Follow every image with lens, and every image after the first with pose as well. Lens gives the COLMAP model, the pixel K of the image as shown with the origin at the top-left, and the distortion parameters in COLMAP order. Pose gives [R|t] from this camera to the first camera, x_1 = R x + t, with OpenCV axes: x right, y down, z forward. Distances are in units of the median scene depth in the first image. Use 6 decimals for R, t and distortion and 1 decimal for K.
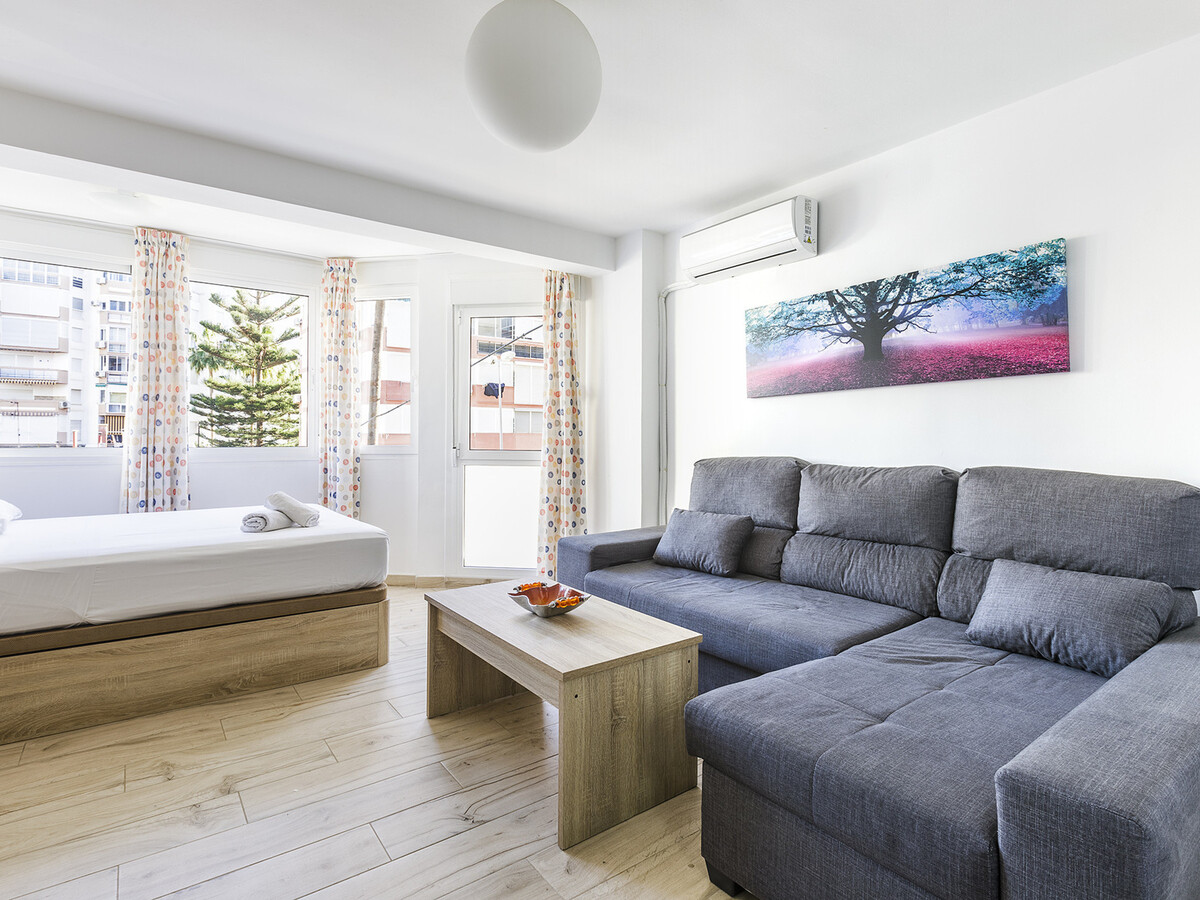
lens RADIAL K [[615.8, 0, 601.6], [0, 615.8, 426.9], [0, 0, 1]] dist [-0.001115, -0.000214]
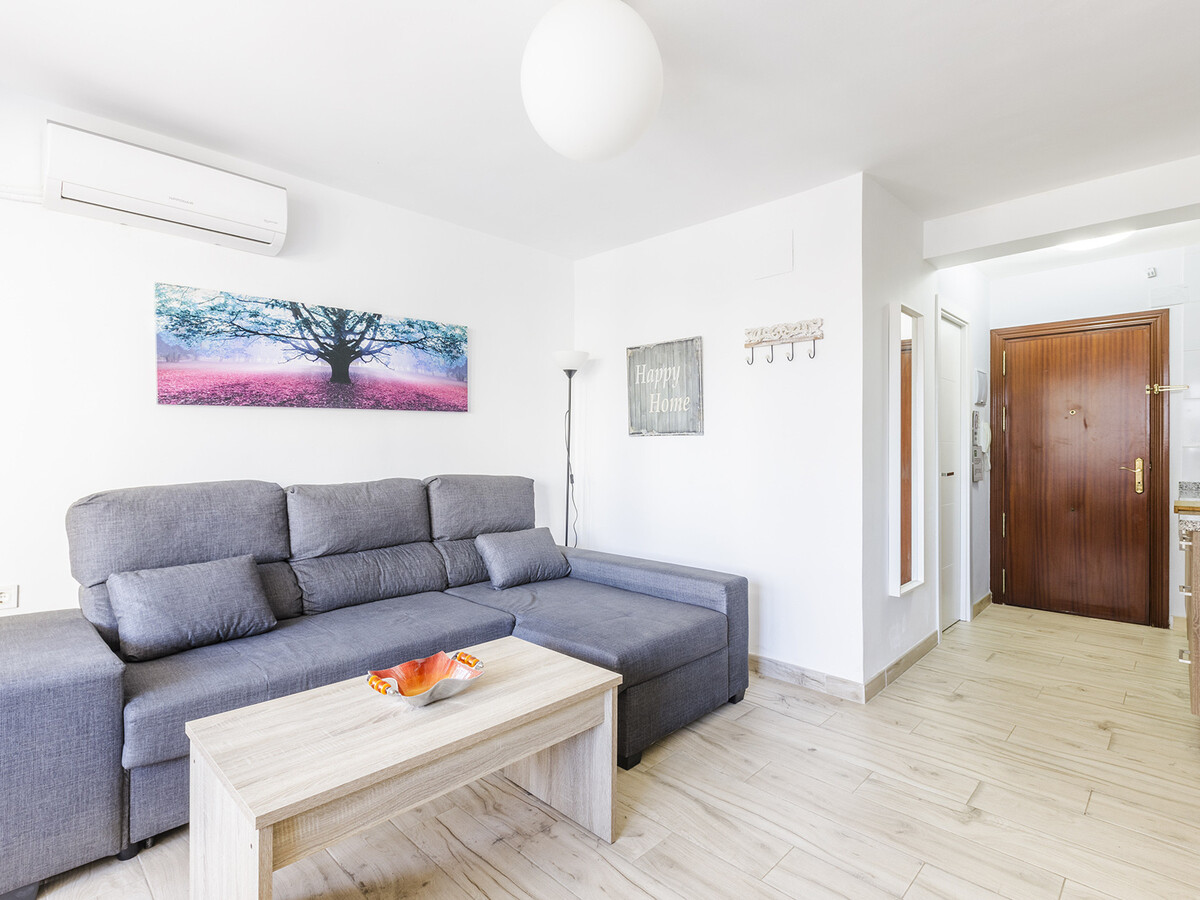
lens RADIAL K [[601.6, 0, 599.6], [0, 601.6, 448.5], [0, 0, 1]] dist [0.000932, 0.000727]
pose [[-0.143432, -0.001500, 0.989659, -0.640614], [-0.010925, 0.999940, -0.000067, -0.000103], [-0.989600, -0.010821, -0.143440, 0.691765]]
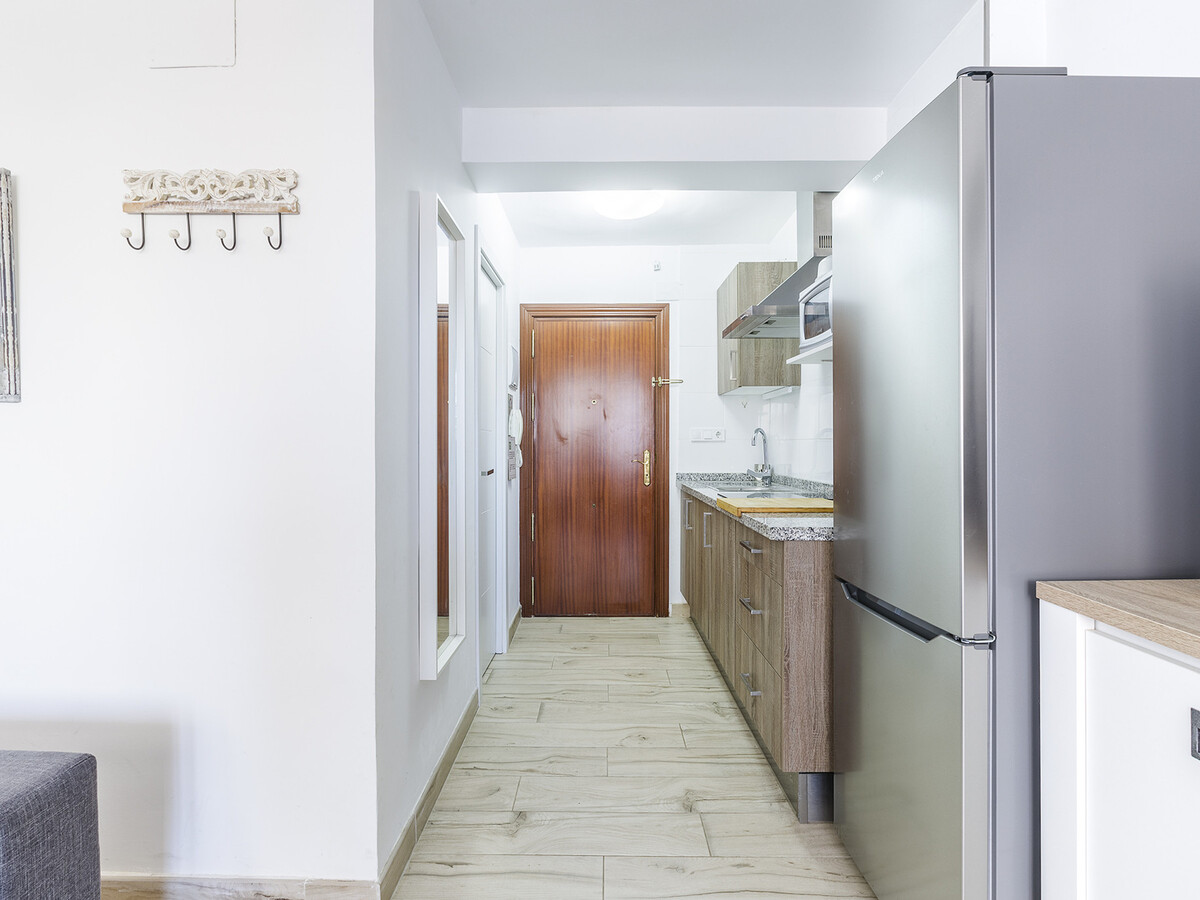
lens RADIAL K [[607.3, 0, 598.6], [0, 607.3, 449.1], [0, 0, 1]] dist [-0.000580, -0.001825]
pose [[-0.786904, -0.007308, 0.617032, -0.210005], [-0.009229, 0.999957, 0.000073, 0.007004], [-0.617006, -0.005637, -0.786938, 0.423136]]
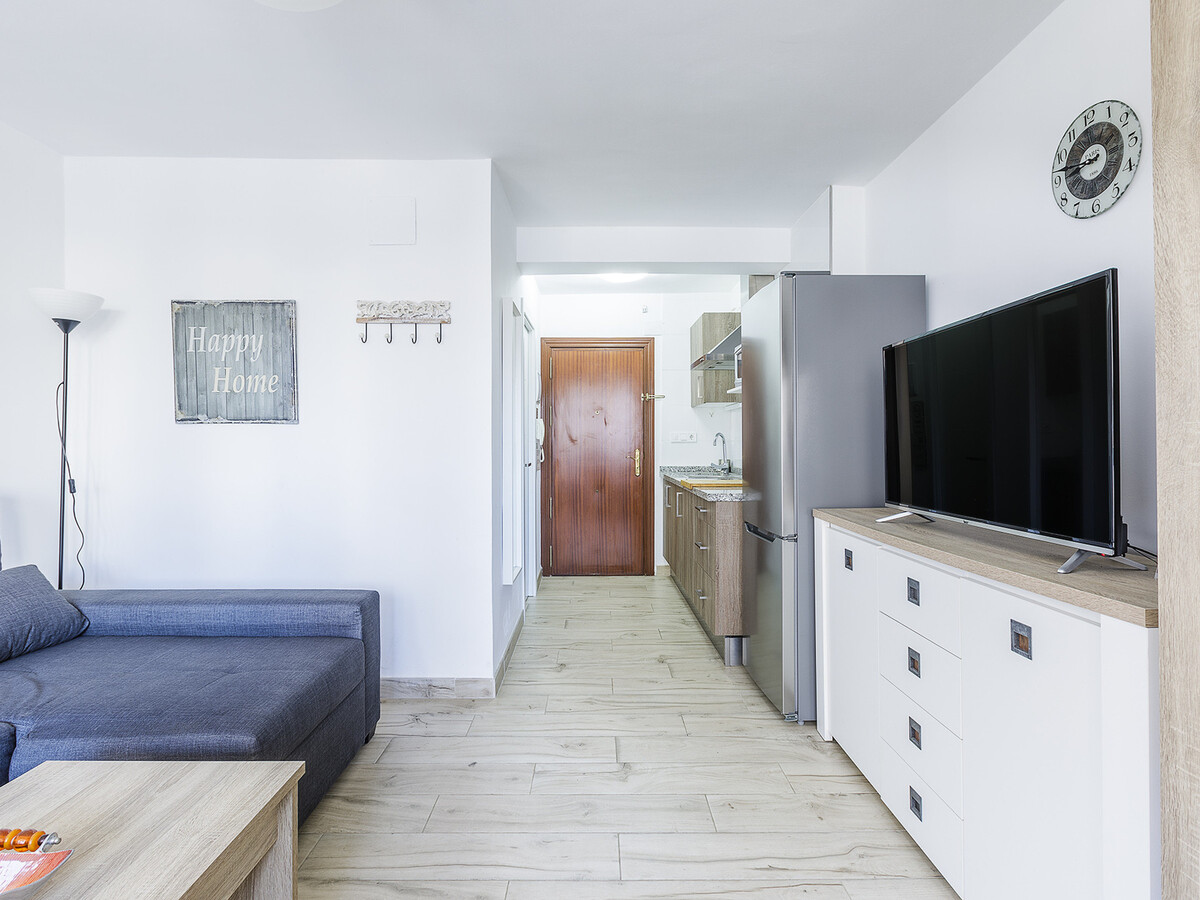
lens RADIAL K [[607.3, 0, 598.6], [0, 607.3, 449.1], [0, 0, 1]] dist [-0.000580, -0.001825]
pose [[-0.794630, -0.007380, 0.607049, -0.463609], [-0.007652, 0.999968, 0.002141, 0.005640], [-0.607046, -0.002944, -0.794661, 0.796227]]
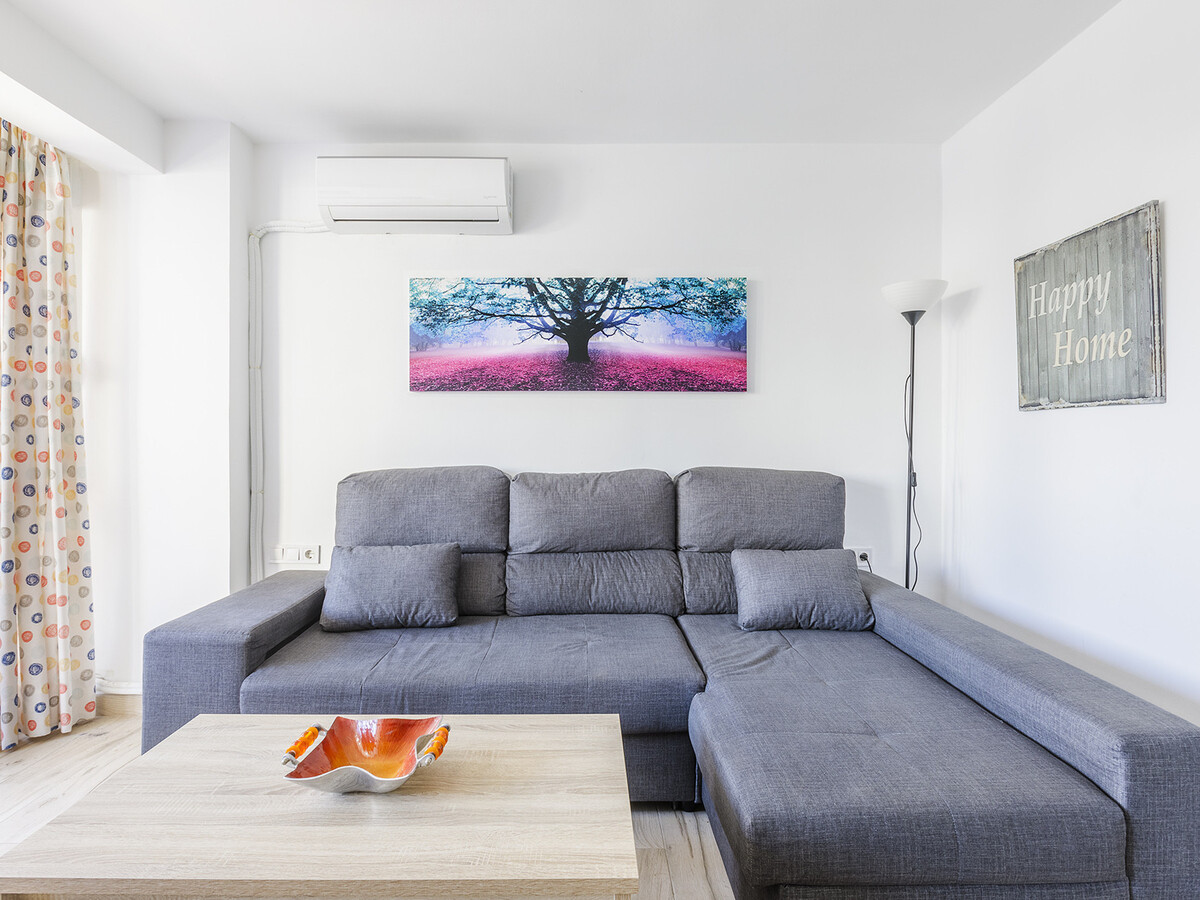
lens RADIAL K [[609.4, 0, 592.2], [0, 609.4, 444.6], [0, 0, 1]] dist [-0.003741, -0.000796]
pose [[0.598838, -0.012058, 0.800779, -0.295101], [-0.005008, 0.999811, 0.018799, 0.003278], [-0.800854, -0.015268, 0.598665, 0.411728]]
